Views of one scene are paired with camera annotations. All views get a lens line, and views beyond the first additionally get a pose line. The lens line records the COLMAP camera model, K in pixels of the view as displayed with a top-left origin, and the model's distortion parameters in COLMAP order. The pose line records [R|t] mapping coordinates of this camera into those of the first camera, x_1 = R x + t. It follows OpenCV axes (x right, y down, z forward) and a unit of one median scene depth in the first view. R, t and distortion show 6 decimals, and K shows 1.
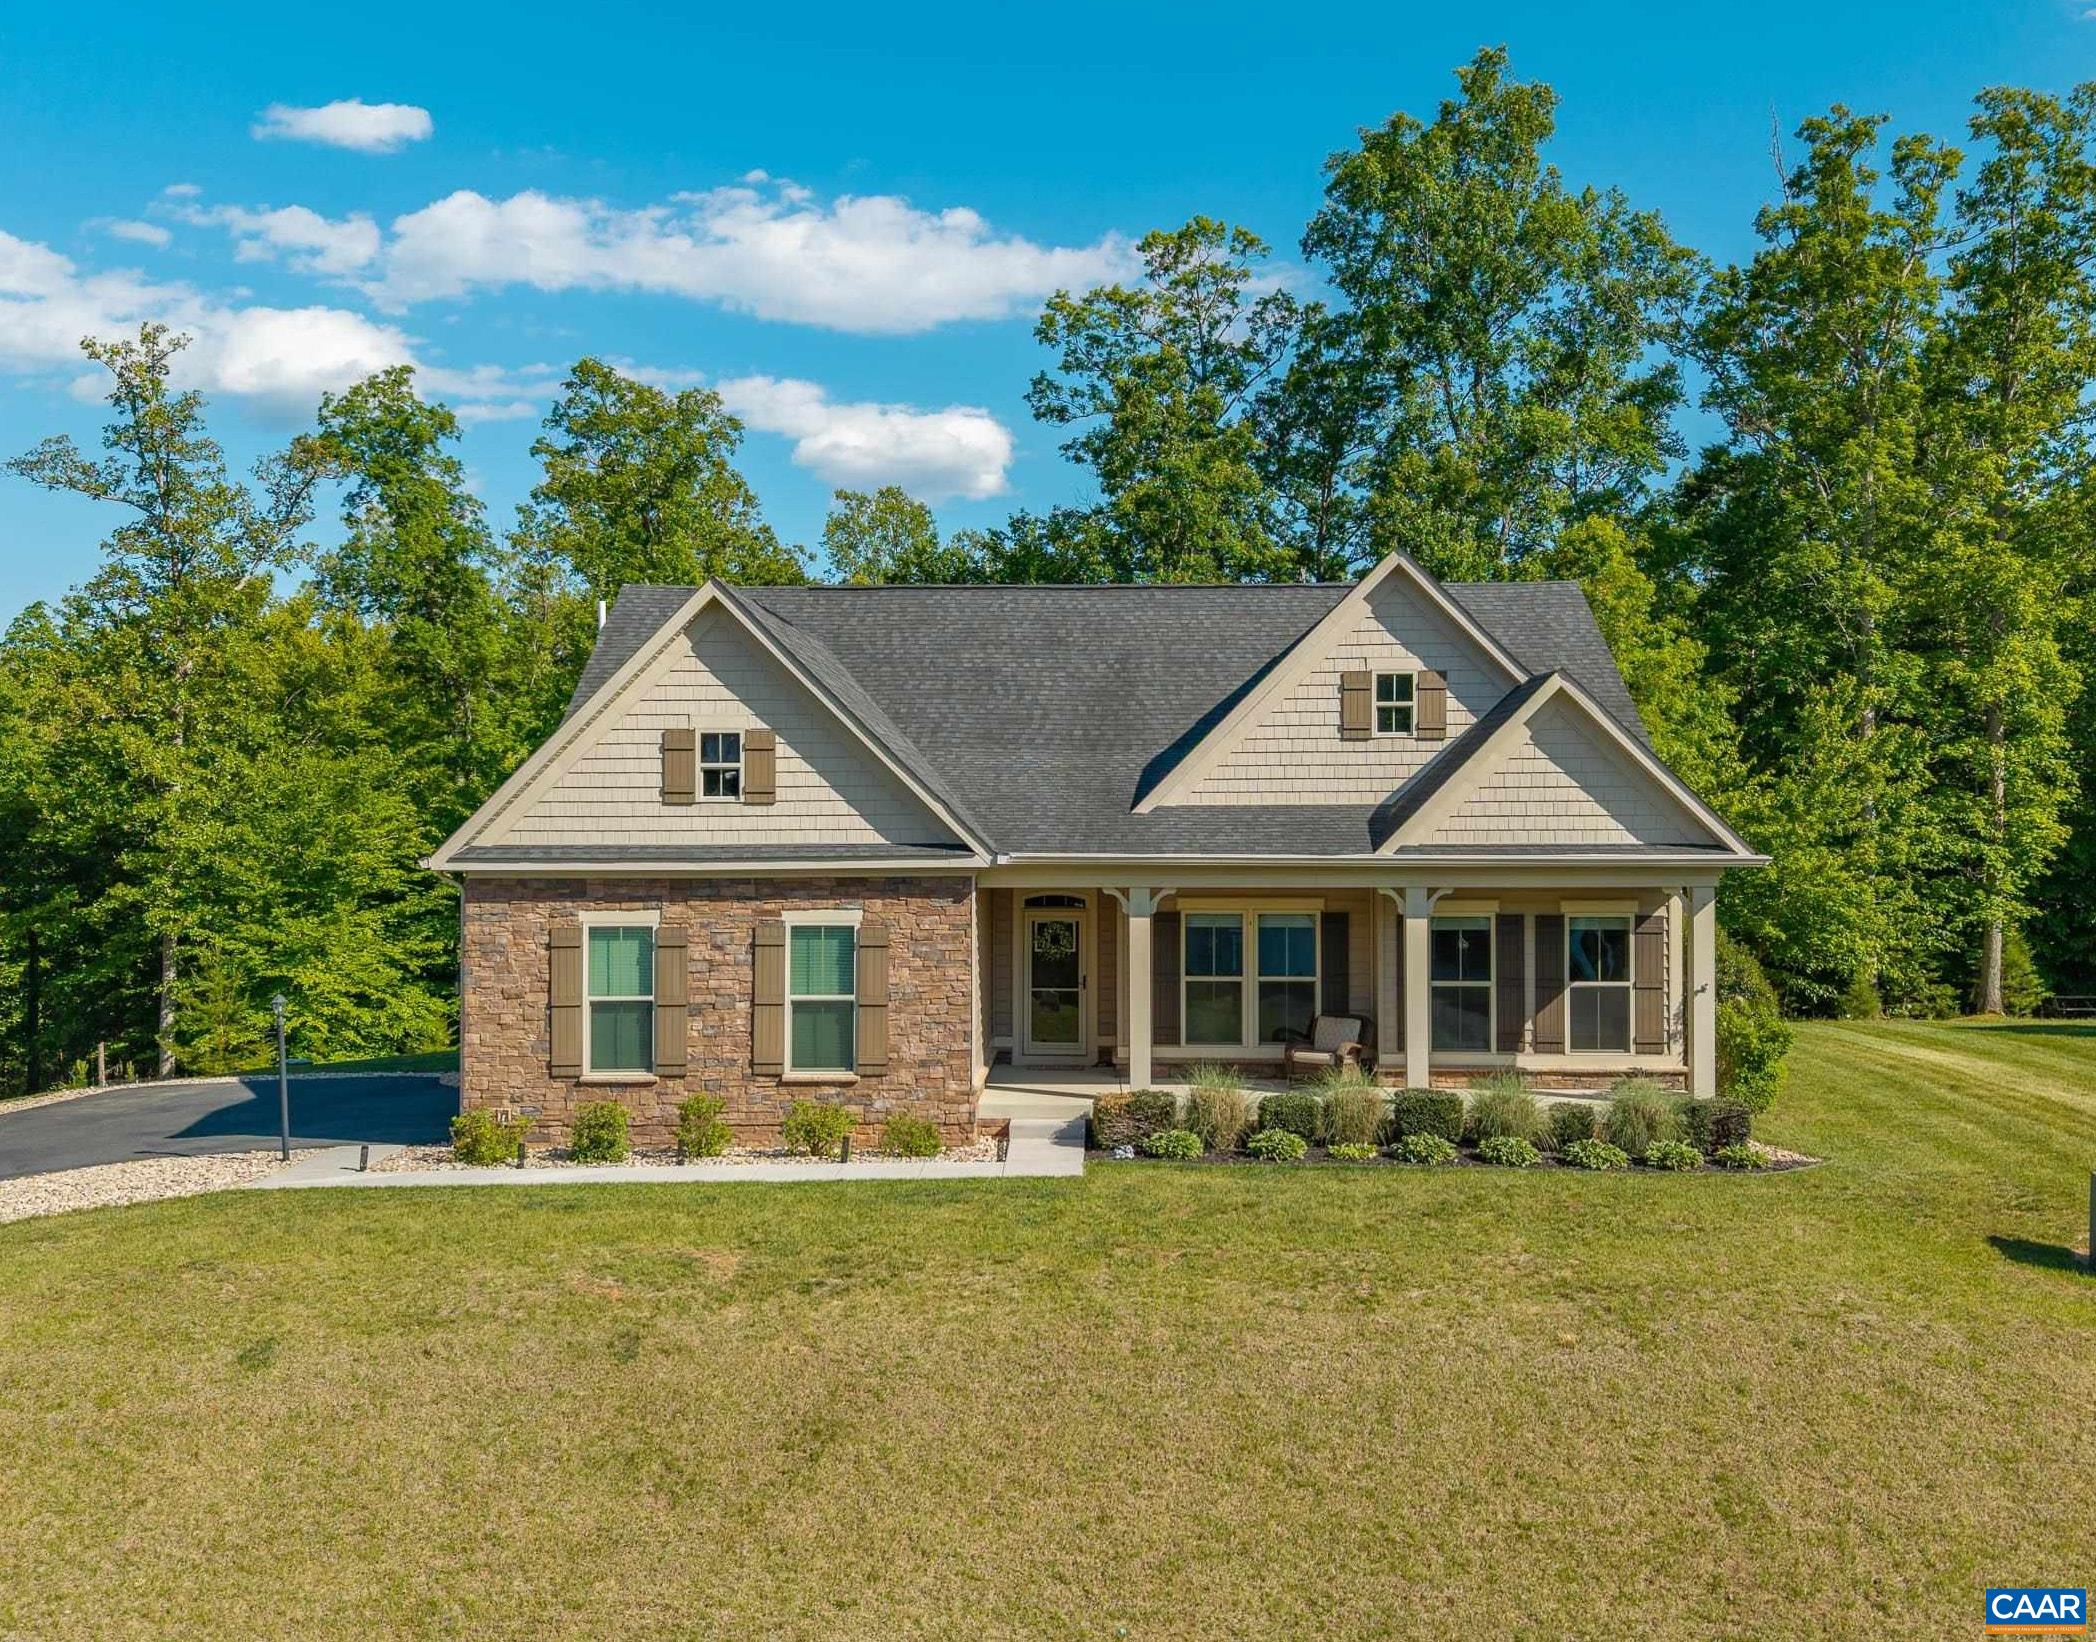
lens RADIAL K [[2001.0, 0, 1048.0], [0, 2001.0, 821.0], [0, 0, 1]] dist [0.032481, 0.002185]
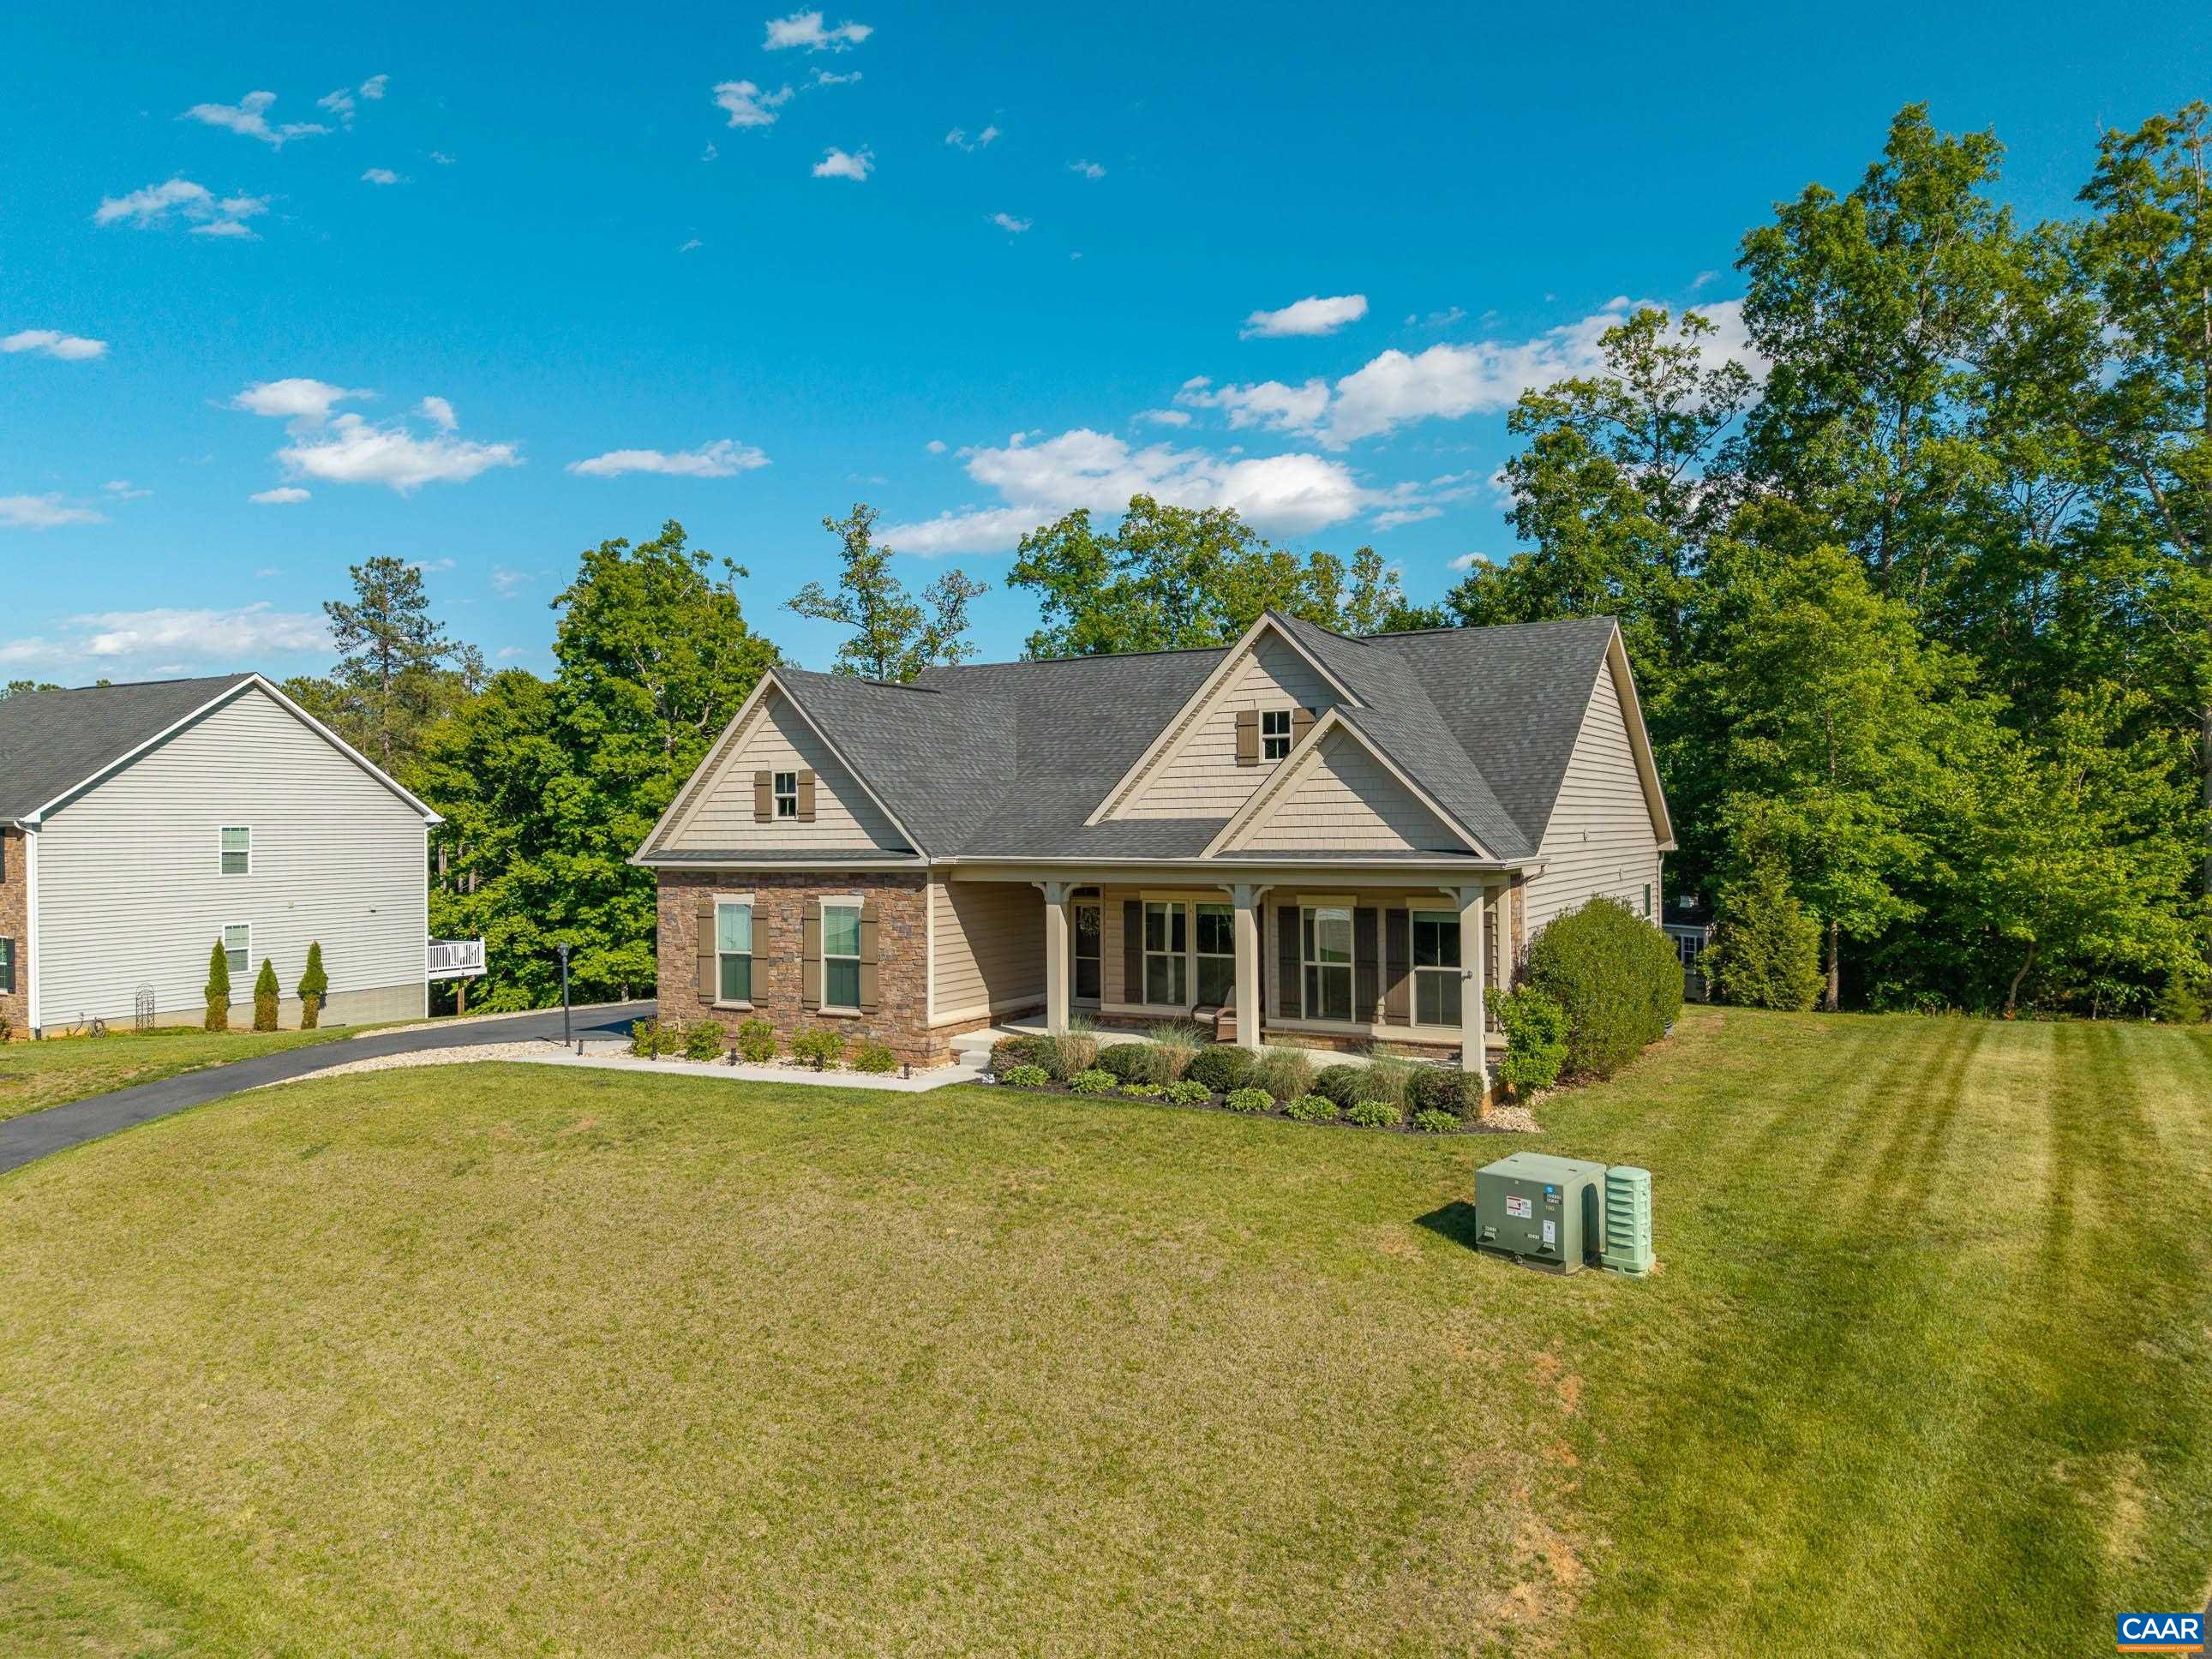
lens RADIAL K [[1545.8, 0, 1106.0], [0, 1545.8, 829.5], [0, 0, 1]] dist [0.053158, -0.000801]
pose [[0.878707, -0.004606, -0.477340, 0.537942], [0.005961, 0.999981, 0.001324, -0.002590], [0.477325, -0.004009, 0.878718, 0.110860]]
